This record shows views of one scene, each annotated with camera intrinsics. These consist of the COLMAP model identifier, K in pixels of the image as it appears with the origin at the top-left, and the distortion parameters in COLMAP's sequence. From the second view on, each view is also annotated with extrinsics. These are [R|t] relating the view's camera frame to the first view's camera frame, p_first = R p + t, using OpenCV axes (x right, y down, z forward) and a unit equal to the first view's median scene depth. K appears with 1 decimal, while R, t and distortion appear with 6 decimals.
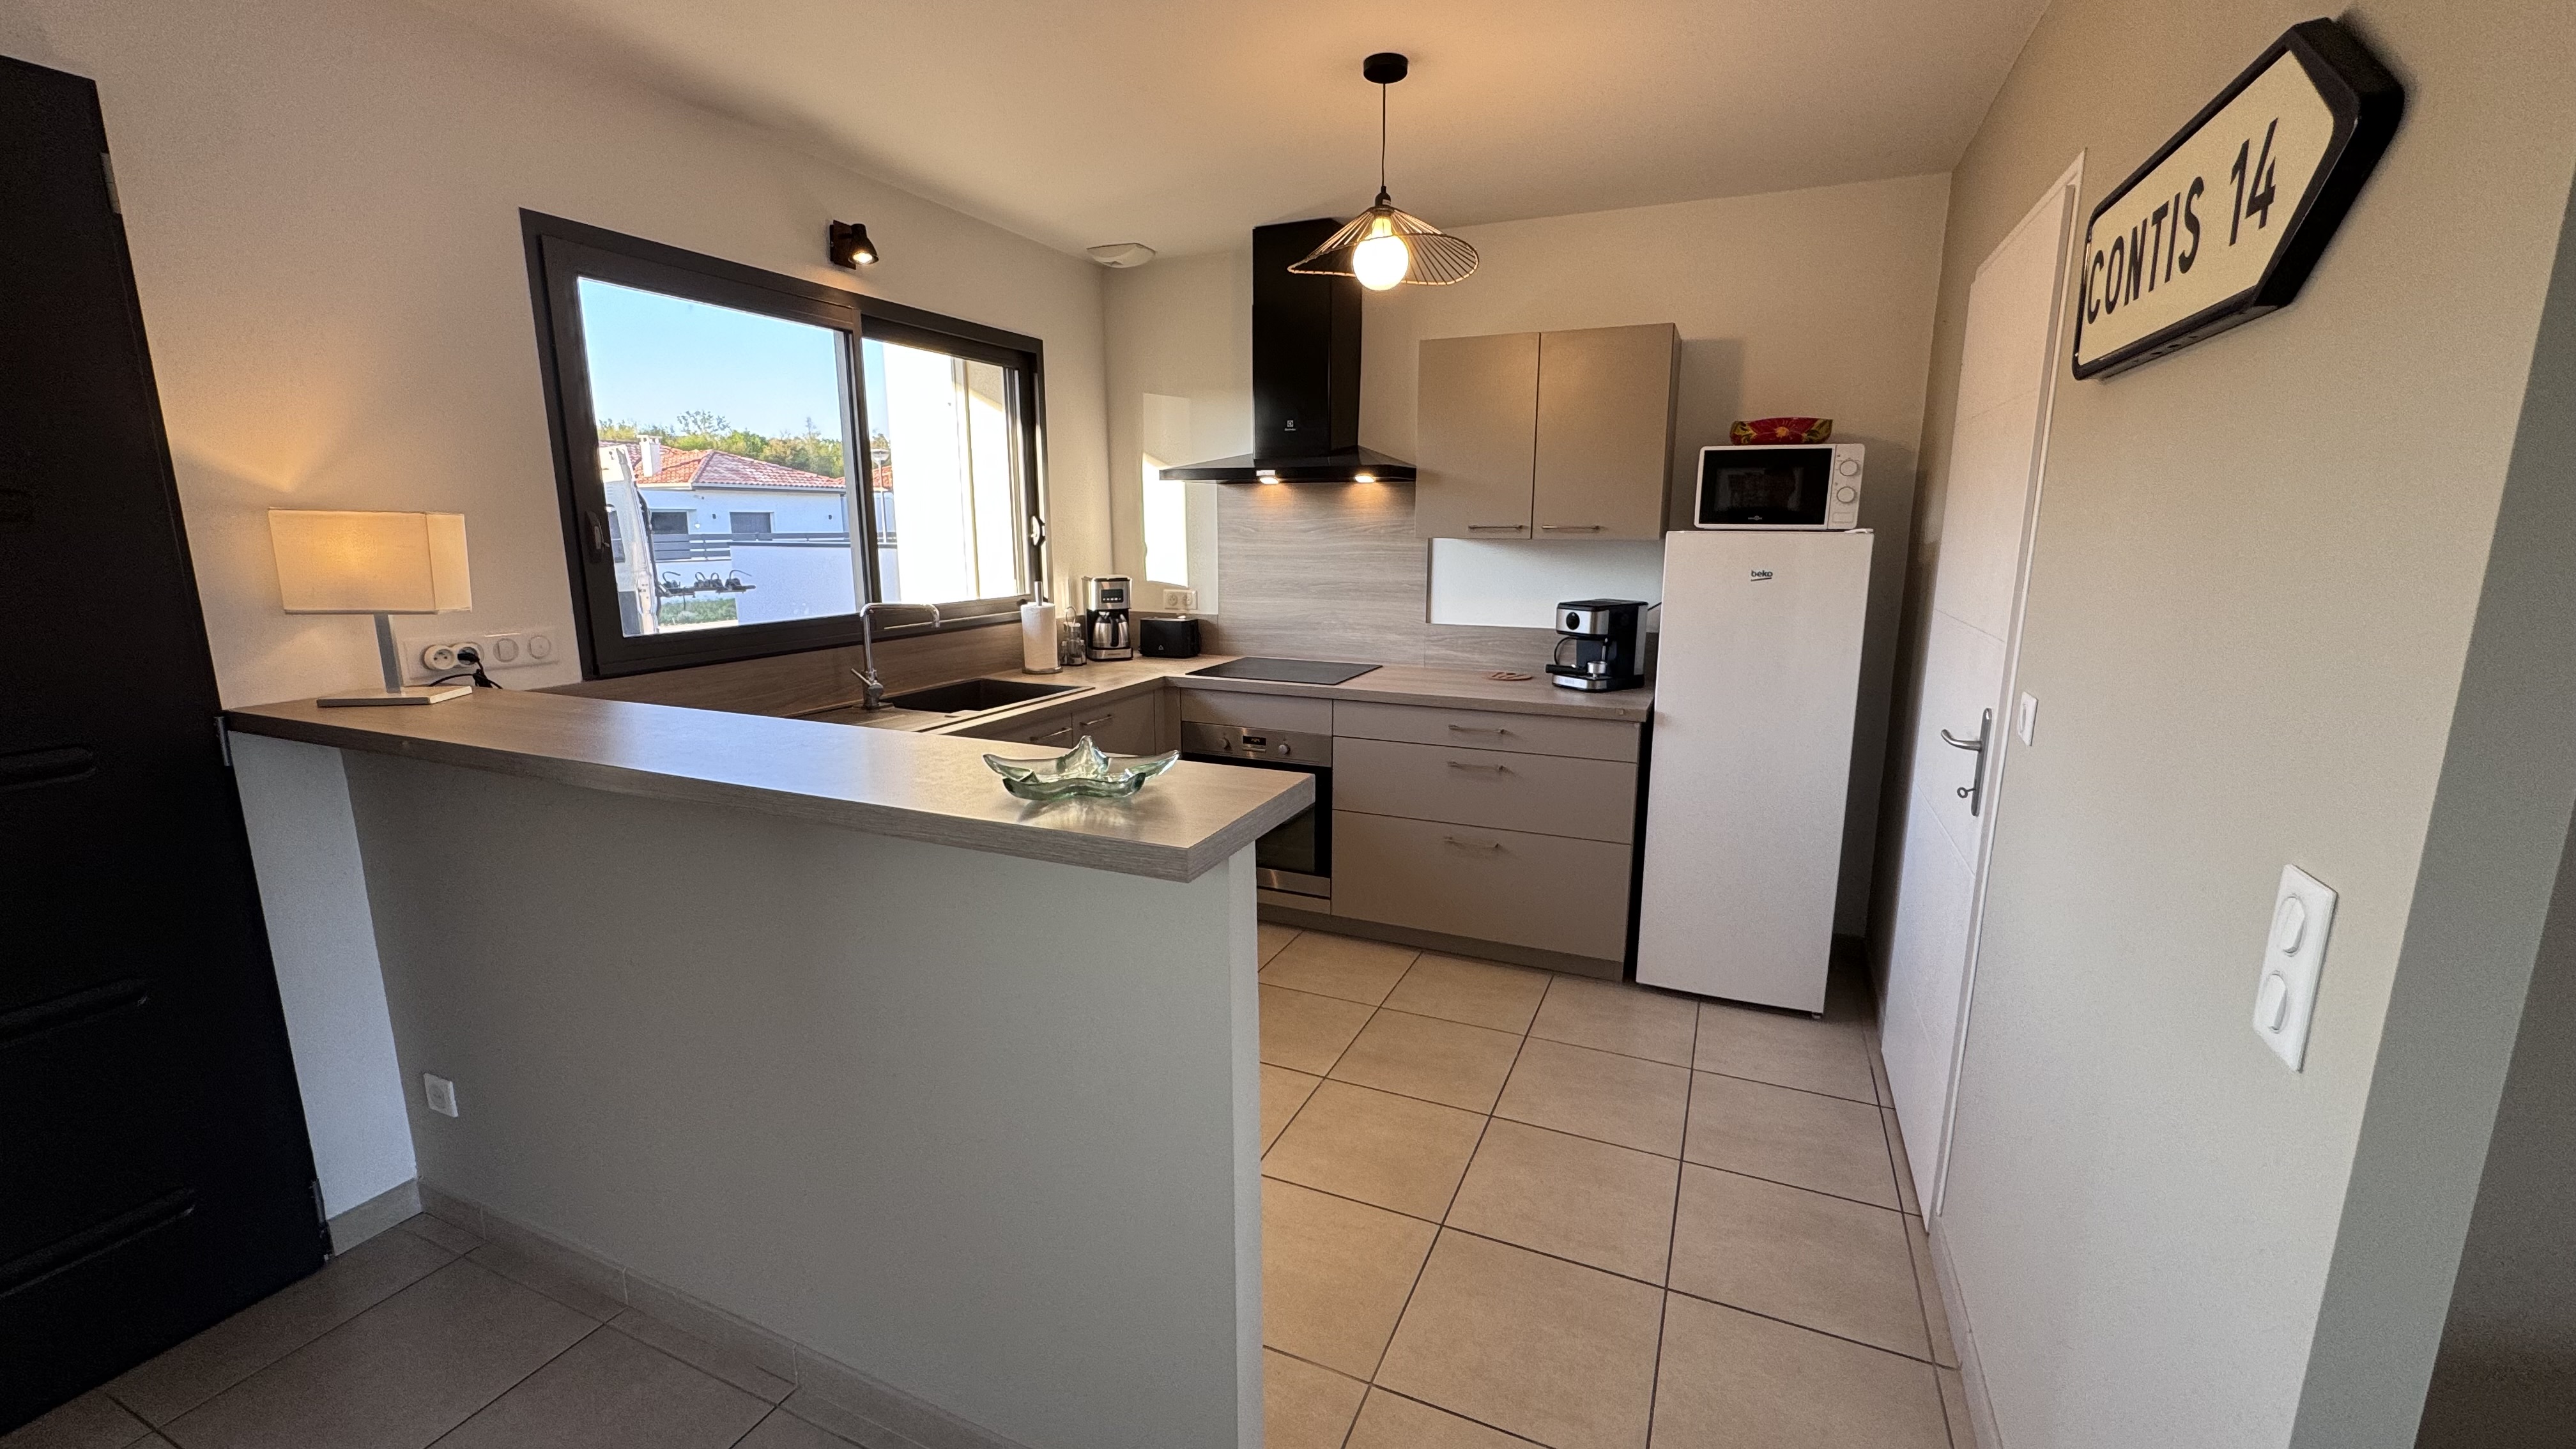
lens RADIAL K [[1026.1, 0, 1286.3], [0, 1026.1, 722.1], [0, 0, 1]] dist [-0.000785, -0.000076]
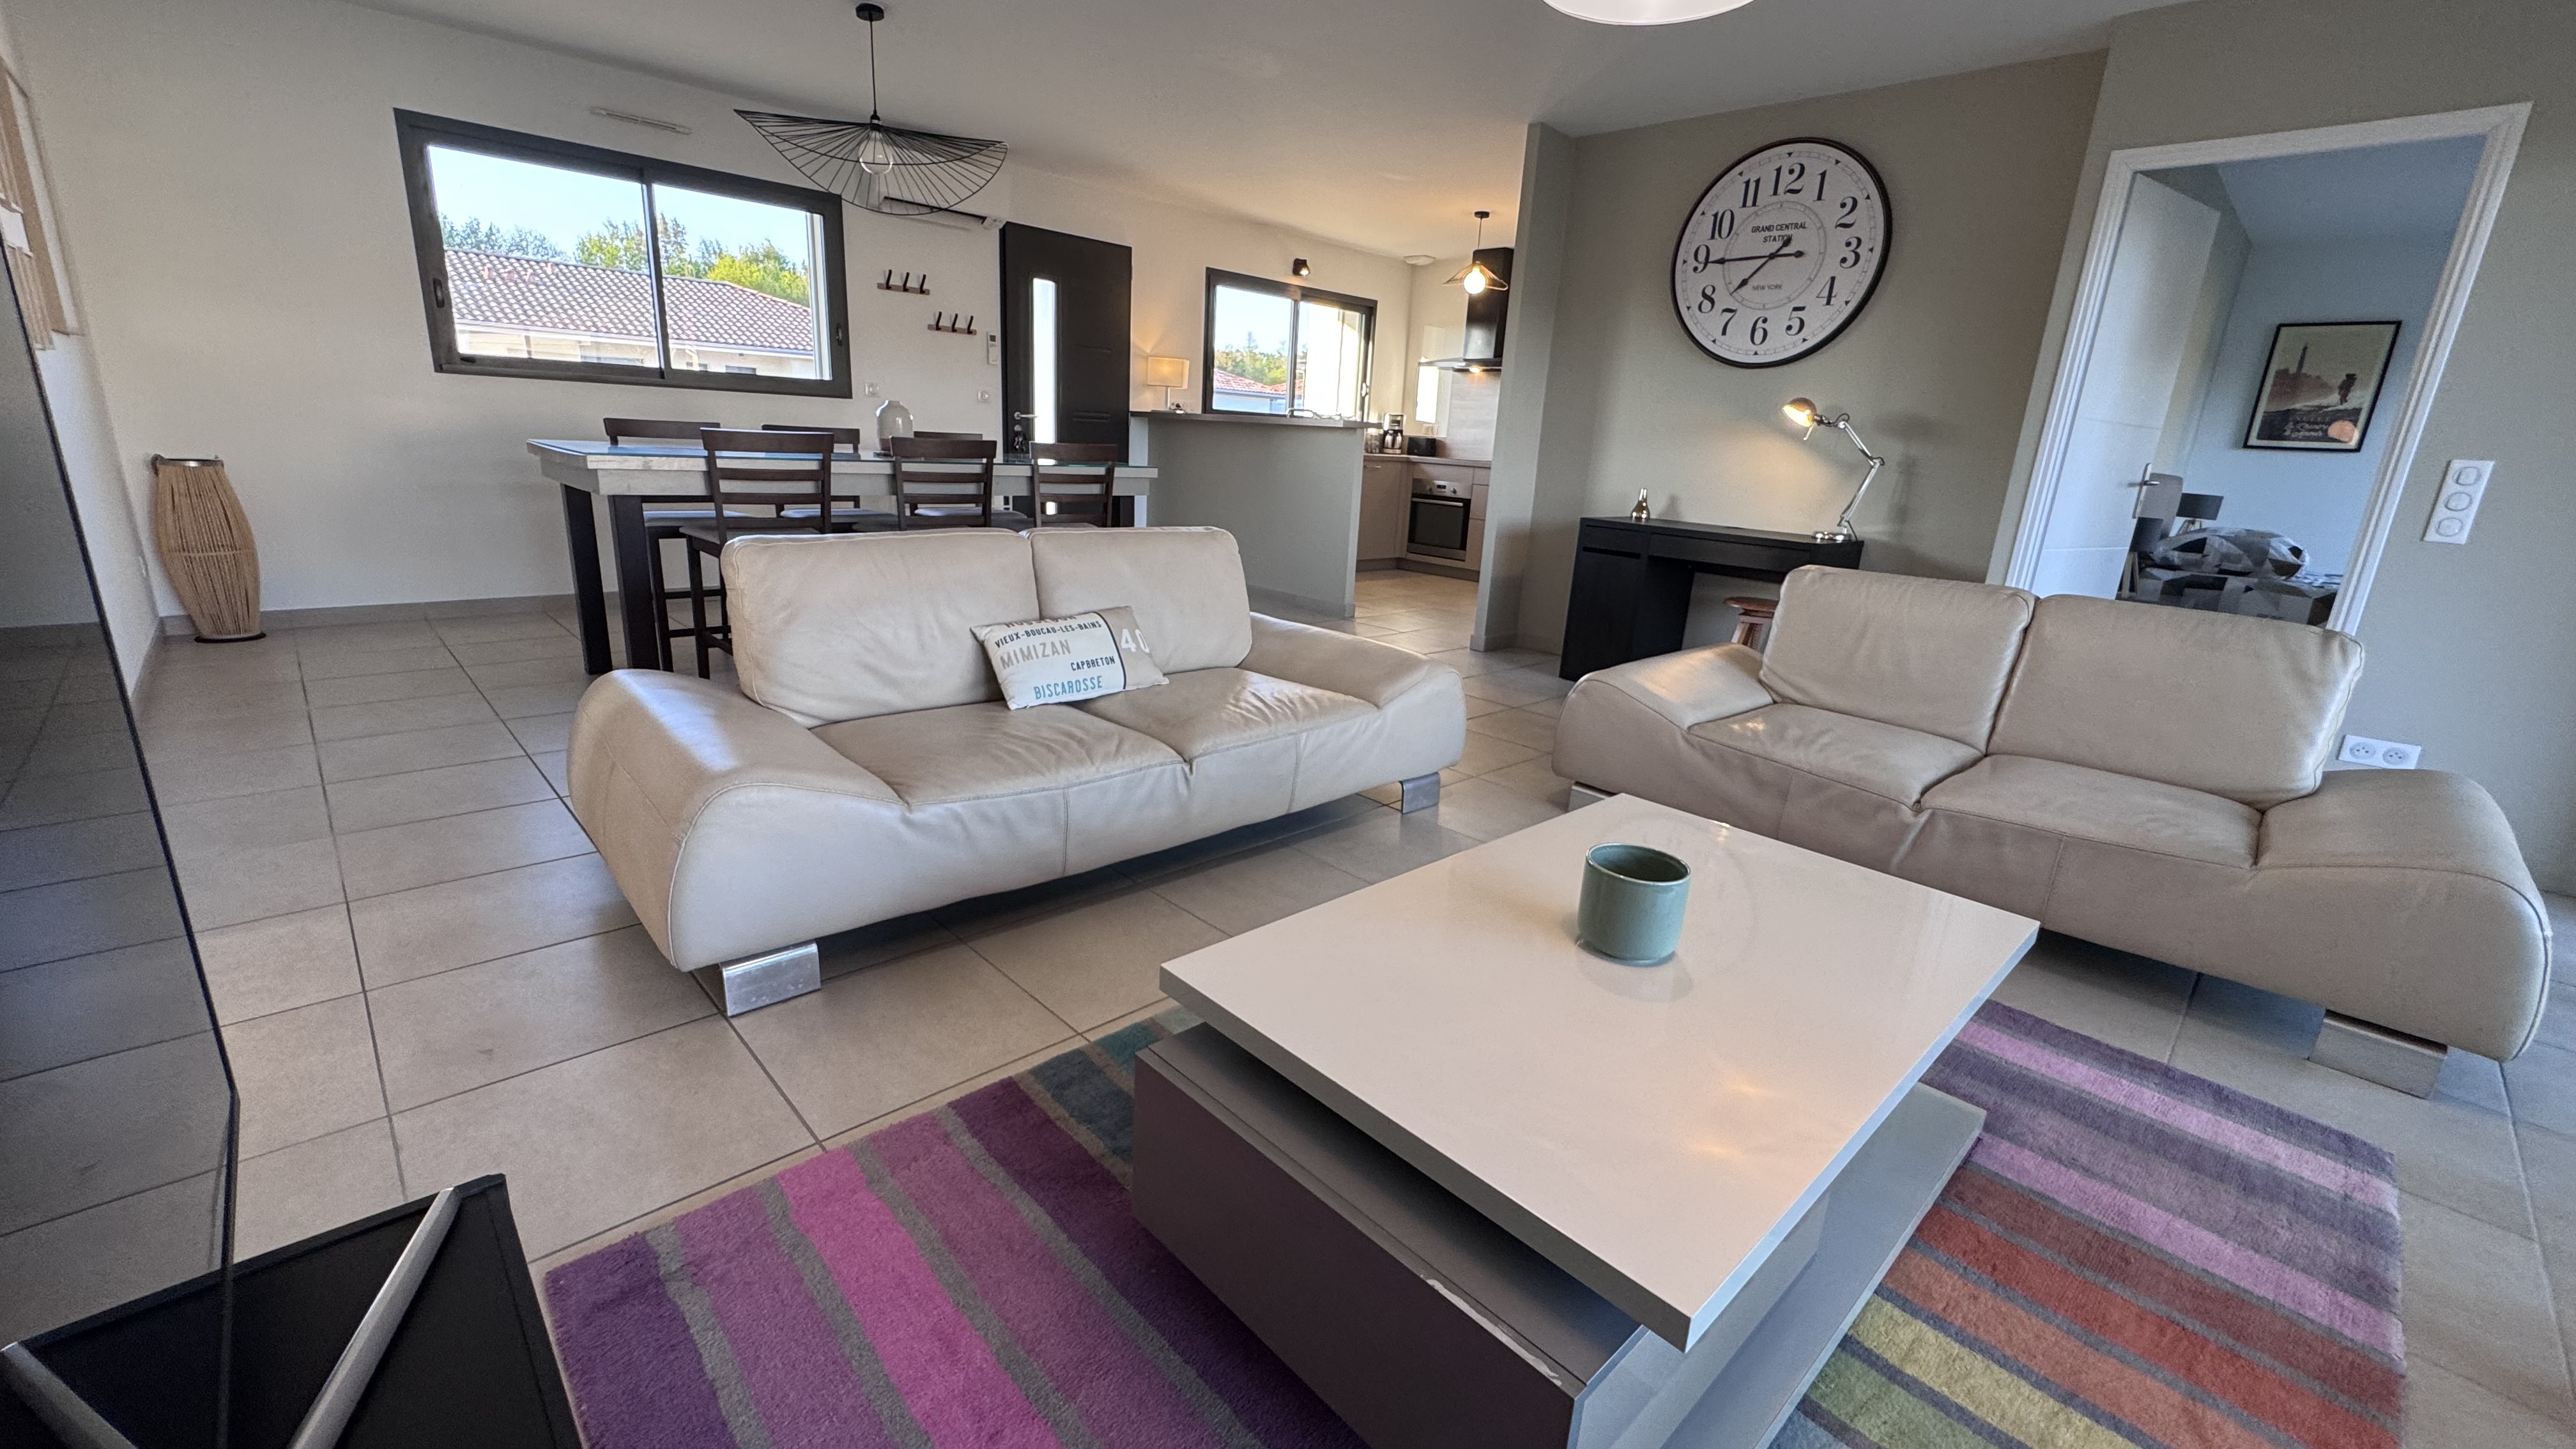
lens RADIAL K [[1026.1, 0, 1289.1], [0, 1026.1, 723.6], [0, 0, 1]] dist [-0.000785, -0.000076]
pose [[0.927339, 0.151378, -0.342238, 0.490307], [-0.126421, 0.987491, 0.094231, 0.348546], [0.352221, -0.044118, 0.934876, -1.194311]]
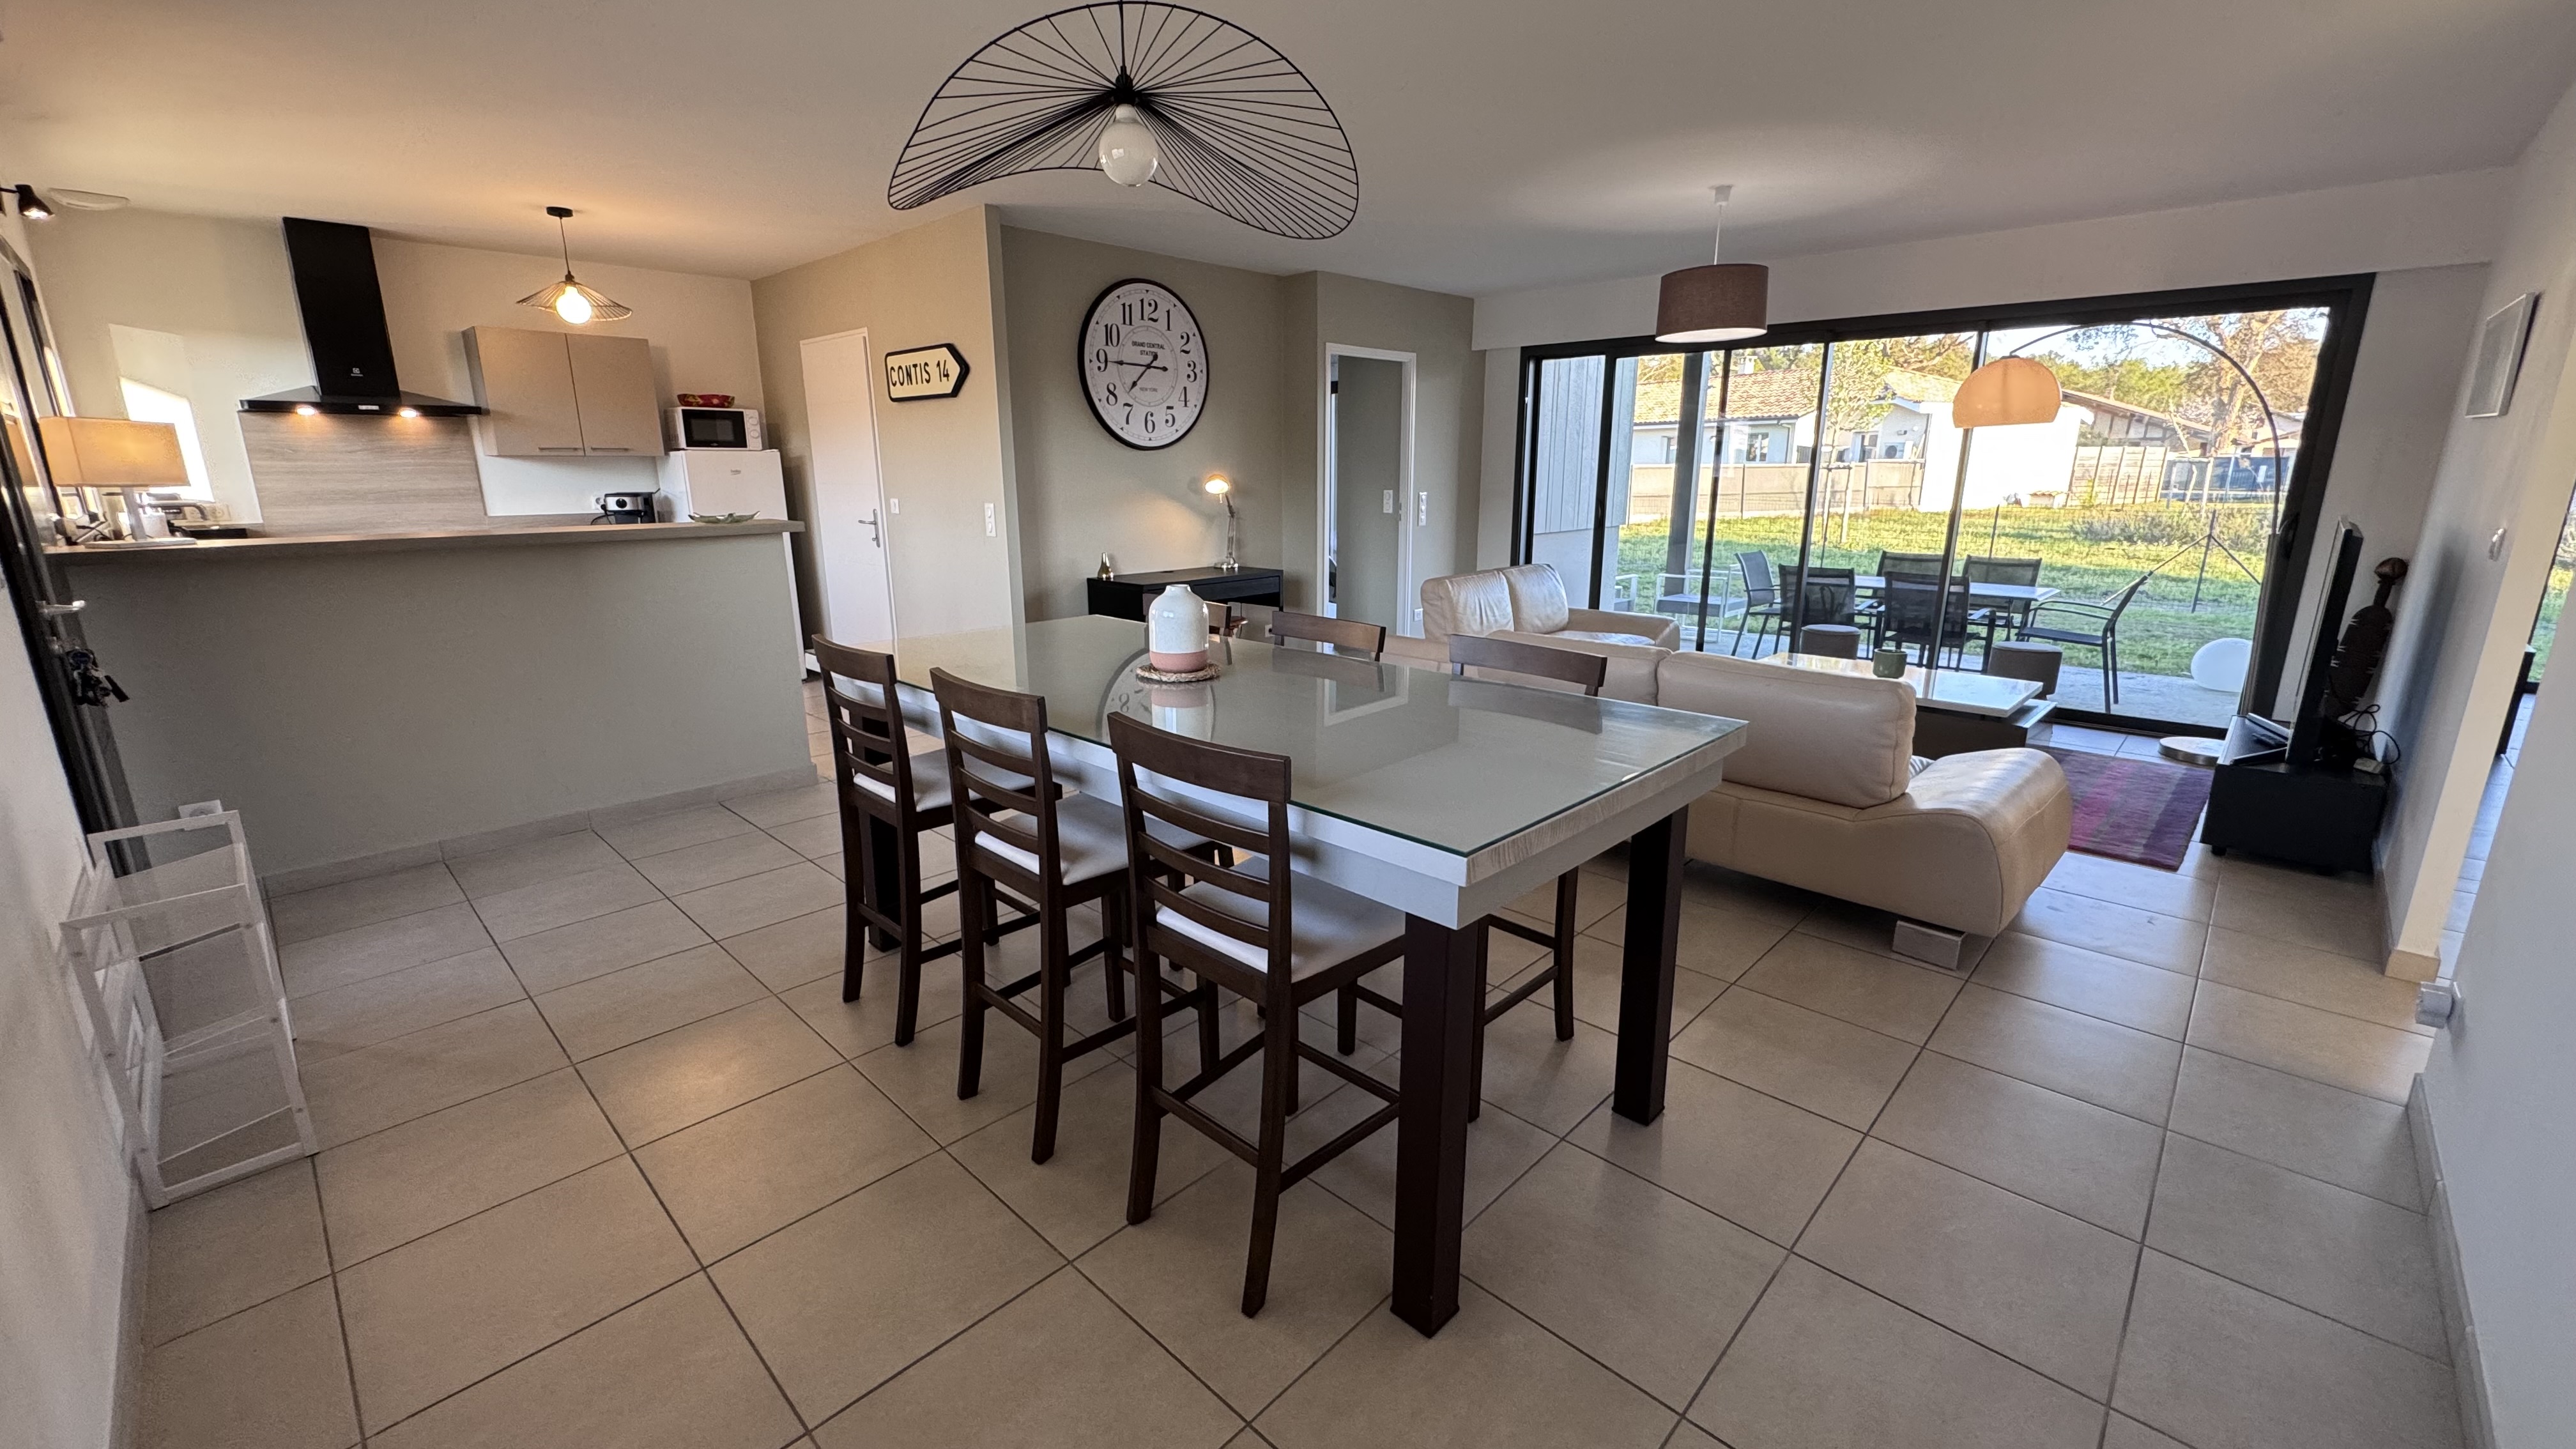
lens RADIAL K [[1026.1, 0, 1289.4], [0, 1026.1, 721.6], [0, 0, 1]] dist [-0.000785, -0.000076]
pose [[0.339757, -0.229533, 0.912074, -0.914323], [0.182821, 0.967383, 0.175349, 0.146070], [-0.922573, 0.107171, 0.370638, -0.589512]]
